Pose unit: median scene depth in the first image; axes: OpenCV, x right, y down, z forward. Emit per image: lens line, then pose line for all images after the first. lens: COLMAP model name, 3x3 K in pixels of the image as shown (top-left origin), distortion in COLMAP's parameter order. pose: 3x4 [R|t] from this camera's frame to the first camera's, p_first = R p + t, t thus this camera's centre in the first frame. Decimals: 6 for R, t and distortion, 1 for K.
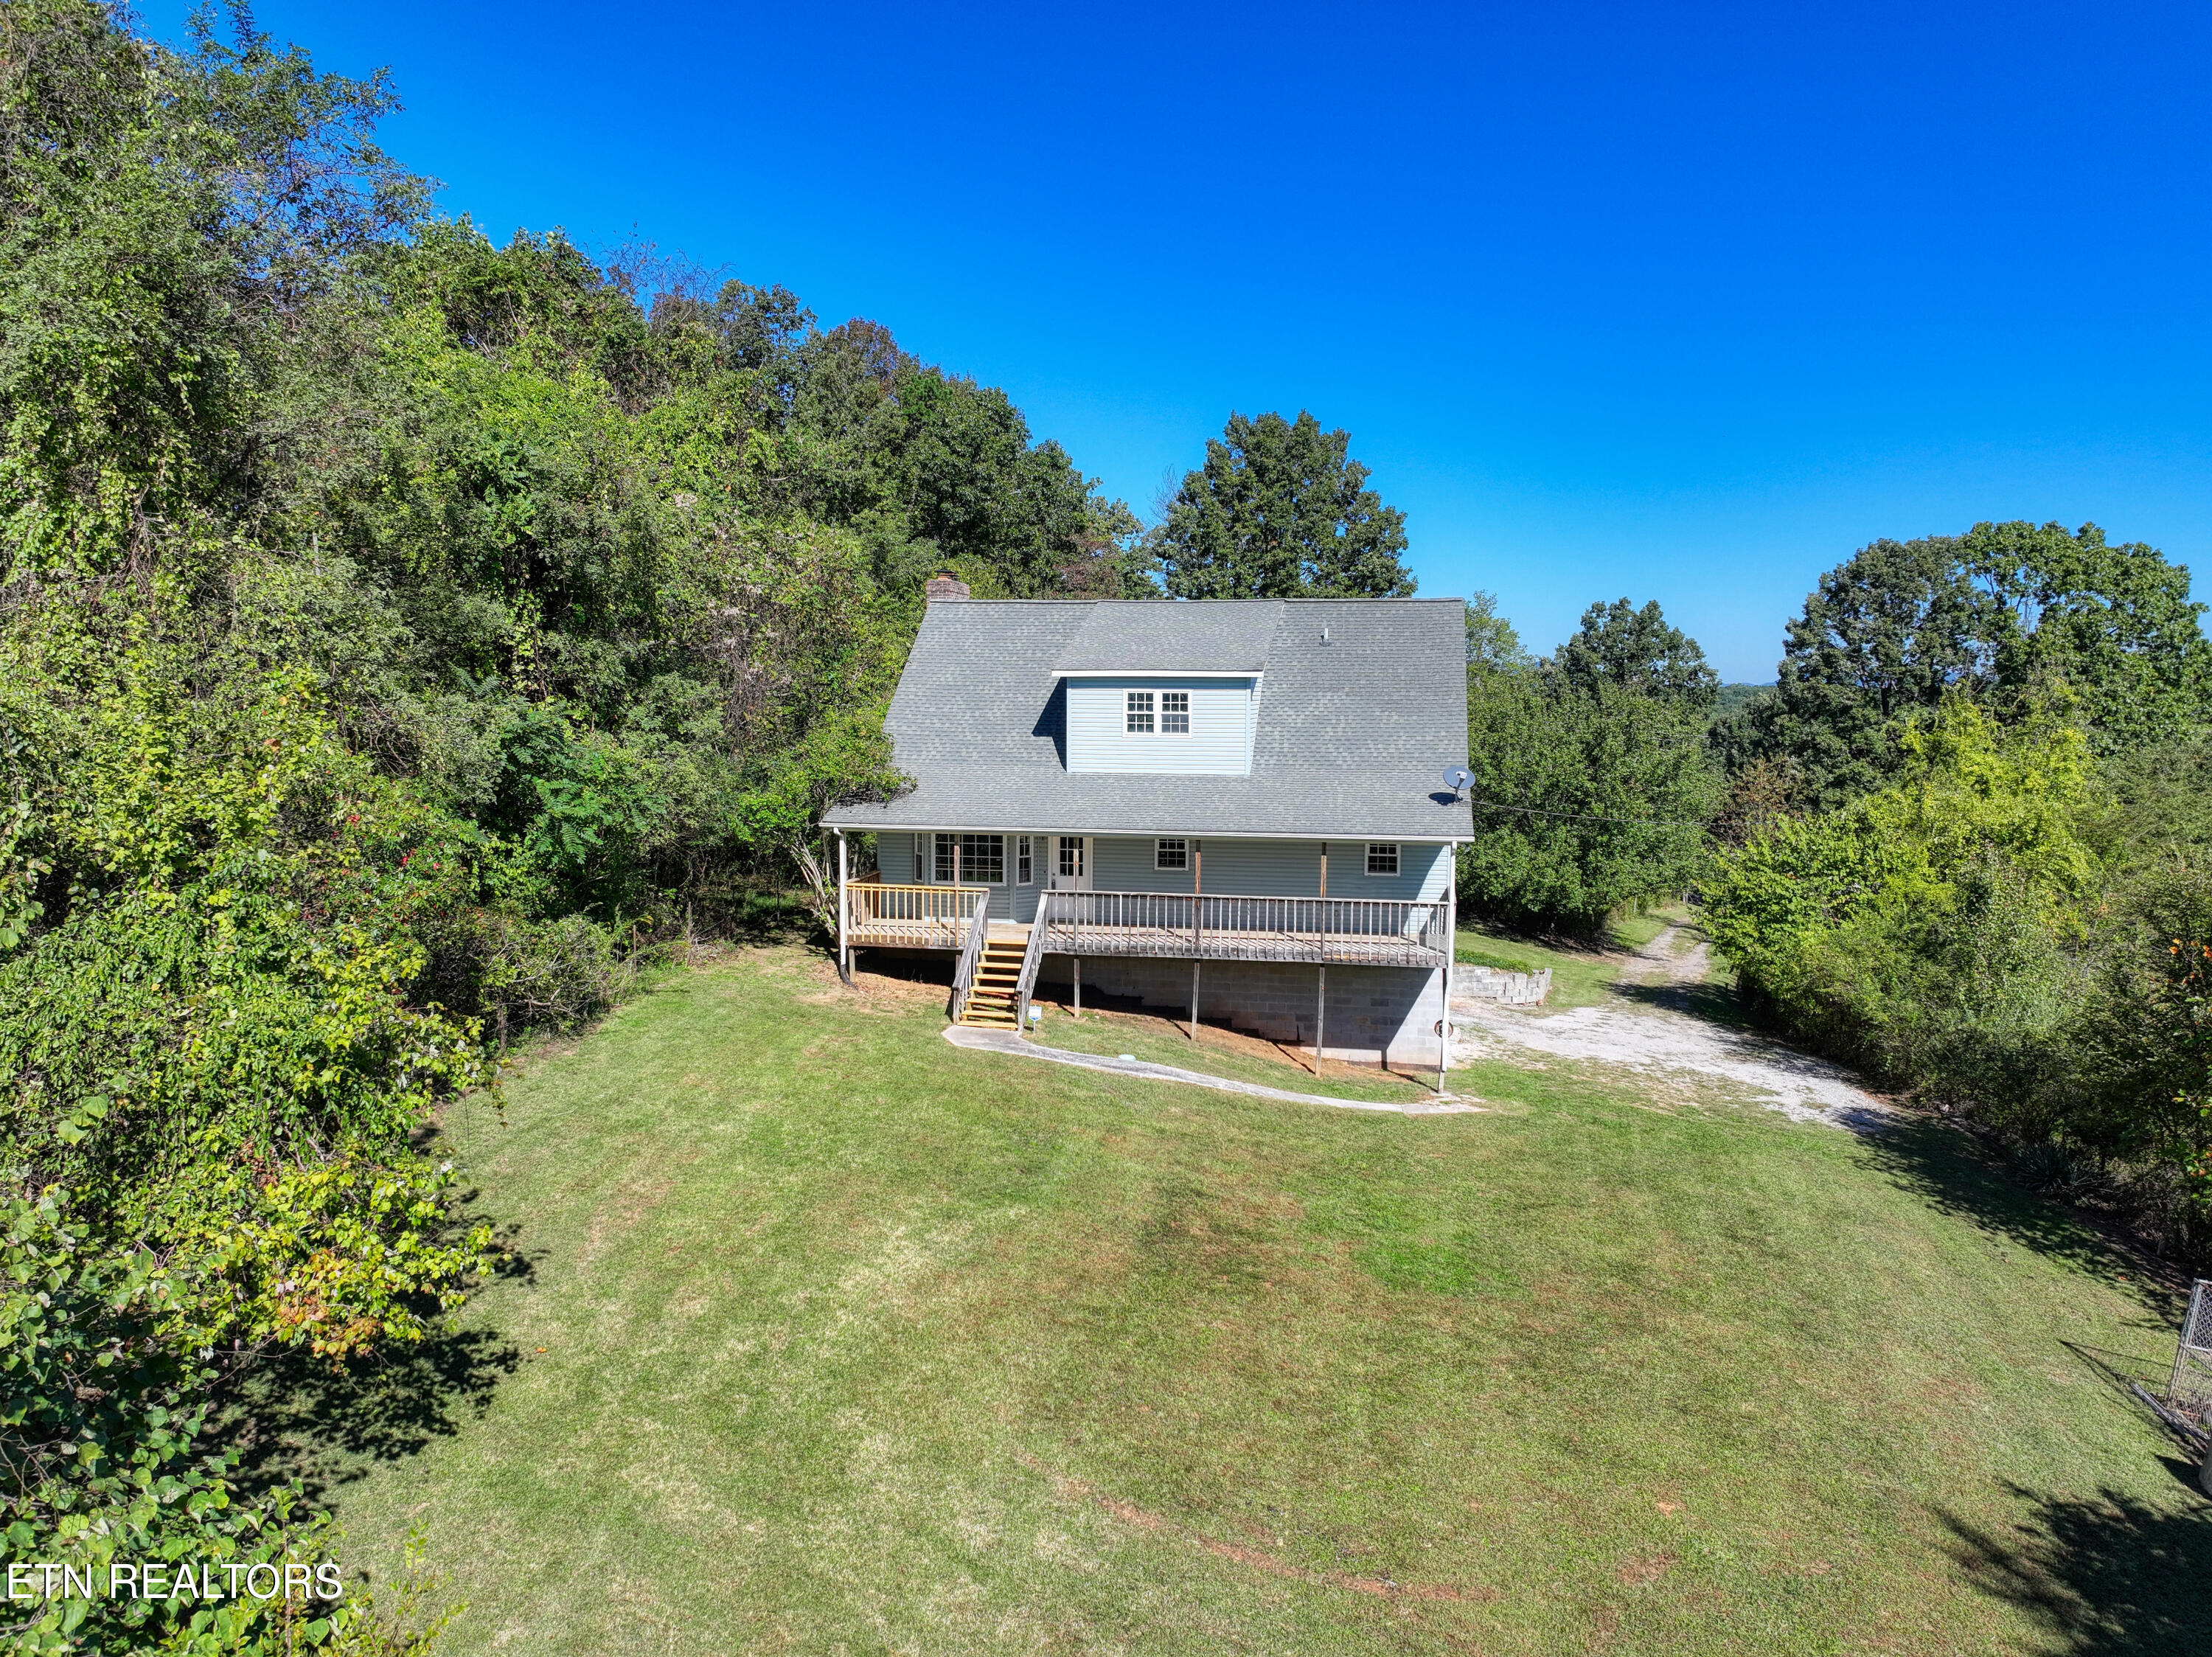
lens RADIAL K [[1564.9, 0, 1104.3], [0, 1564.9, 819.6], [0, 0, 1]] dist [-0.001587, 0.016900]
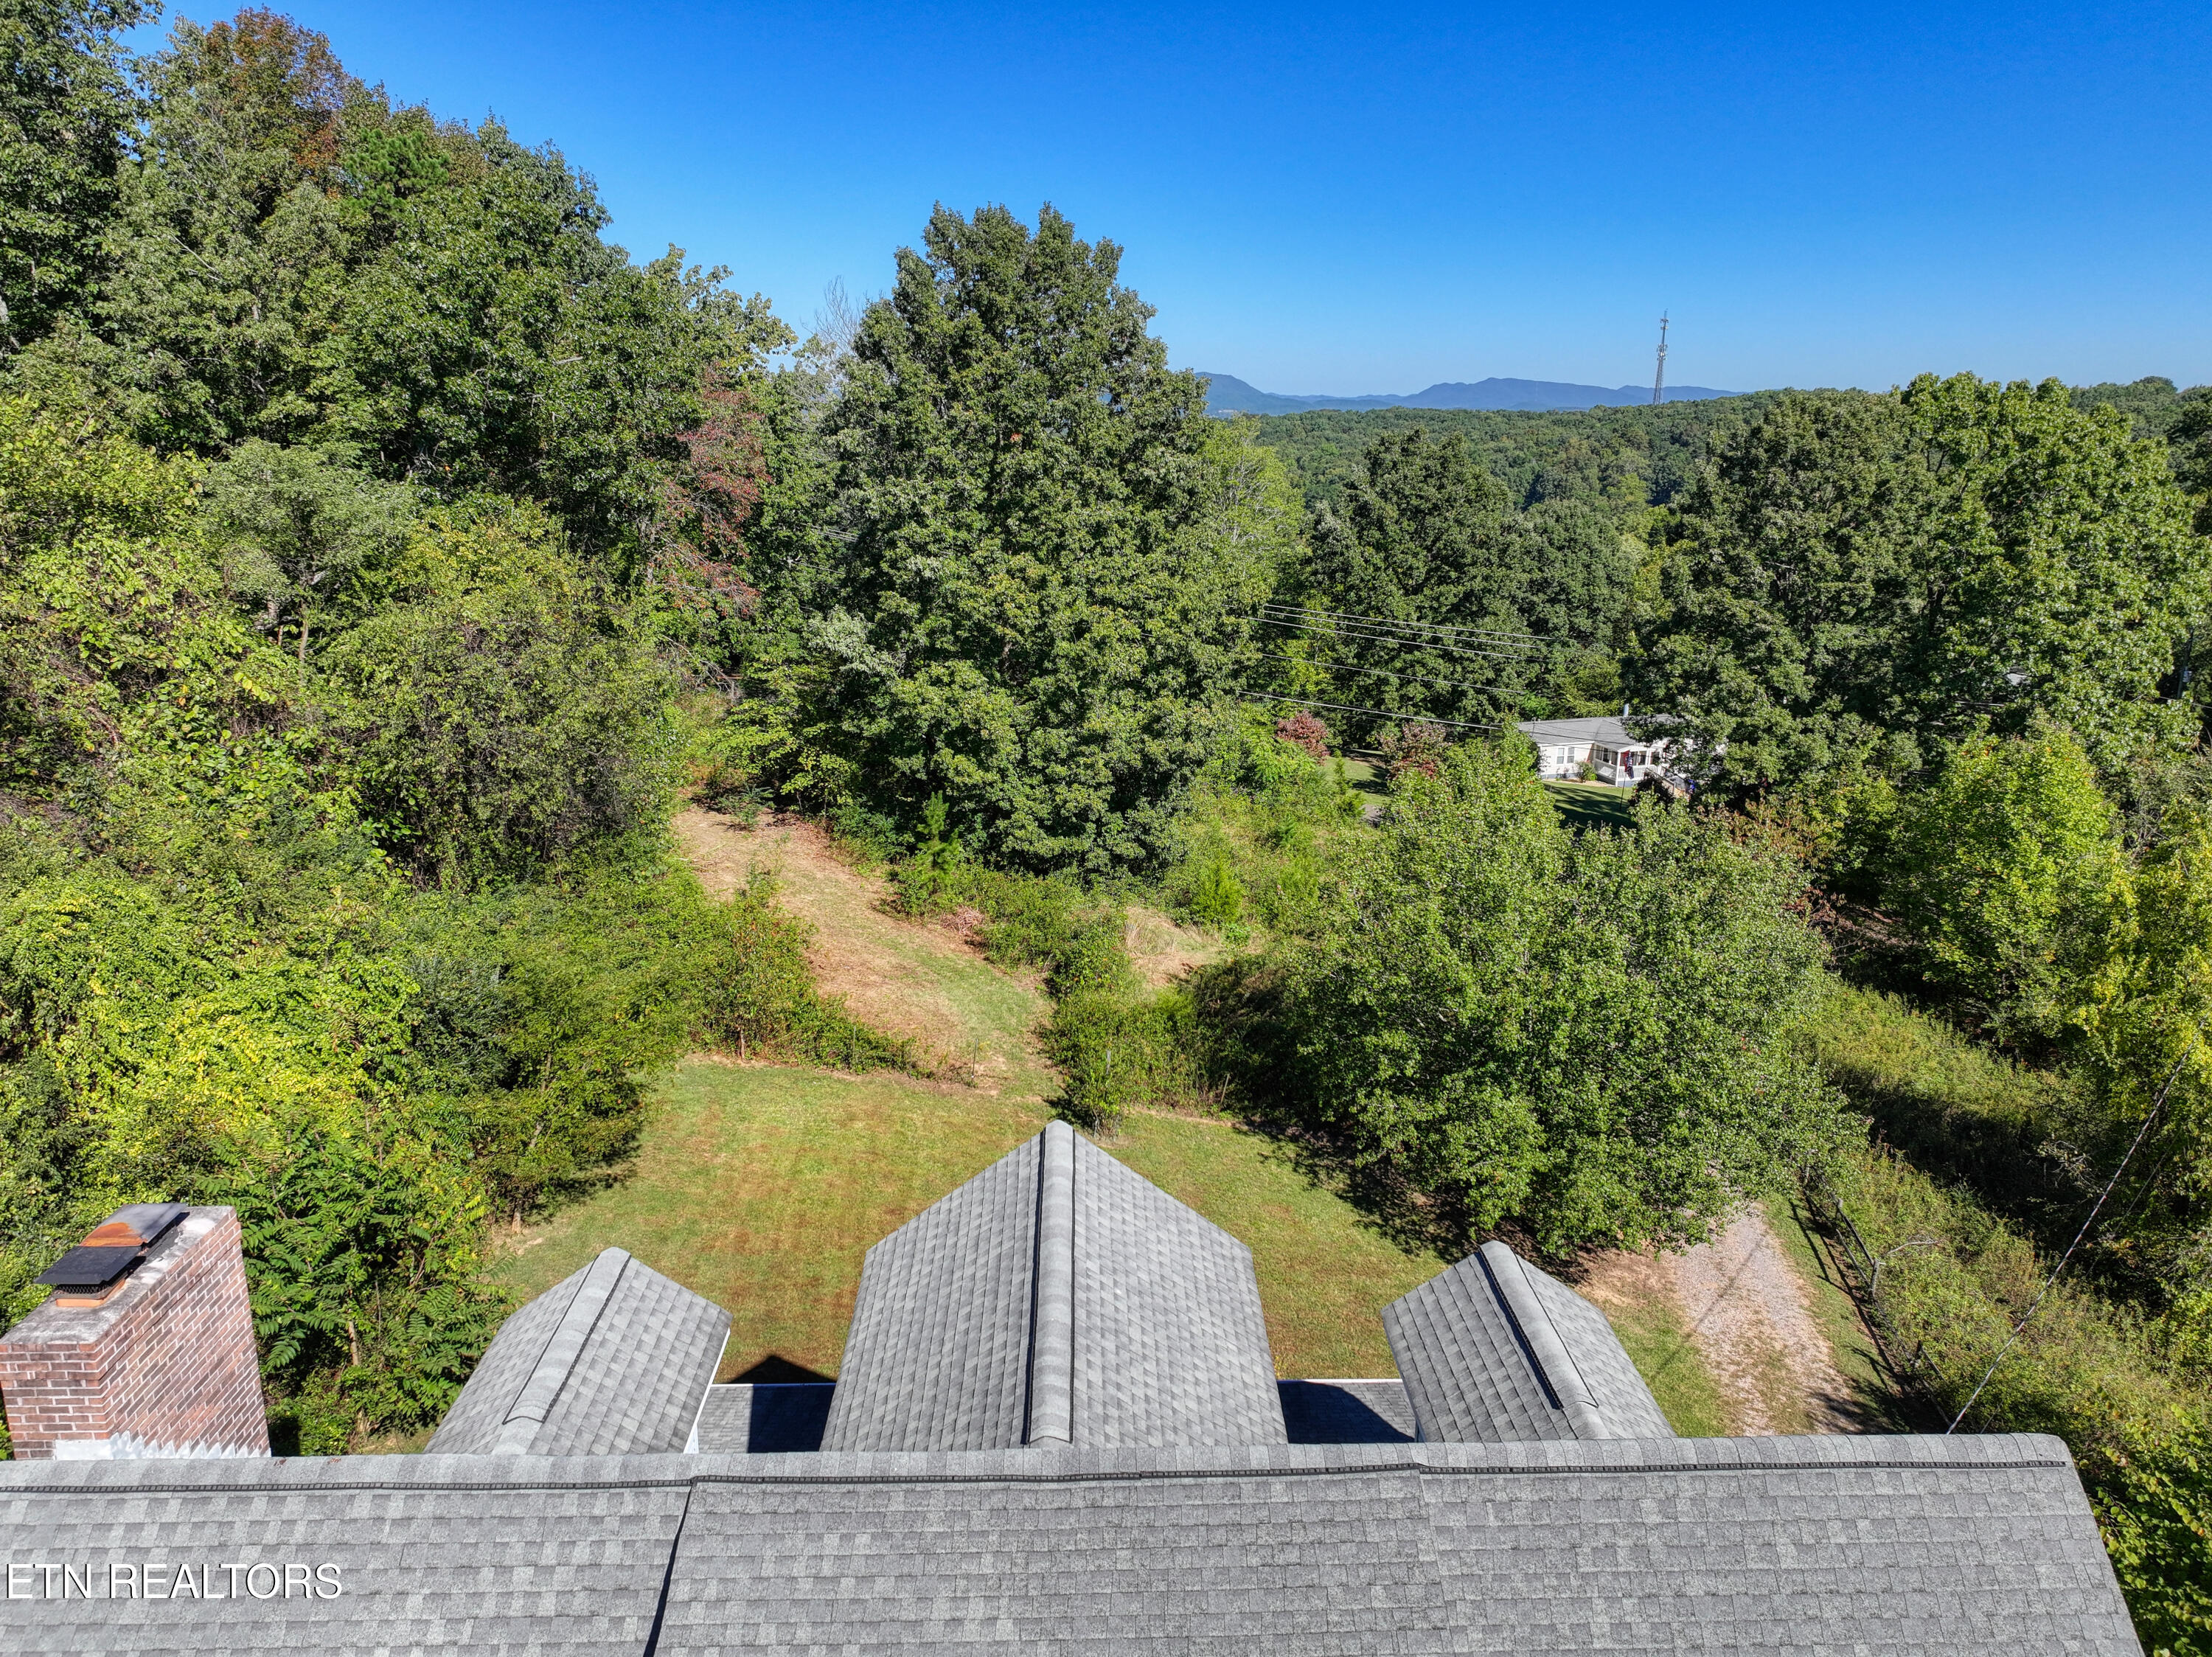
lens RADIAL K [[1560.0, 0, 1106.0], [0, 1560.0, 828.5], [0, 0, 1]] dist [0.005371, 0.004050]
pose [[0.977460, -0.056506, 0.203417, 0.018914], [0.018345, 0.982605, 0.184802, -0.331352], [-0.210321, -0.176905, 0.961494, 0.874001]]
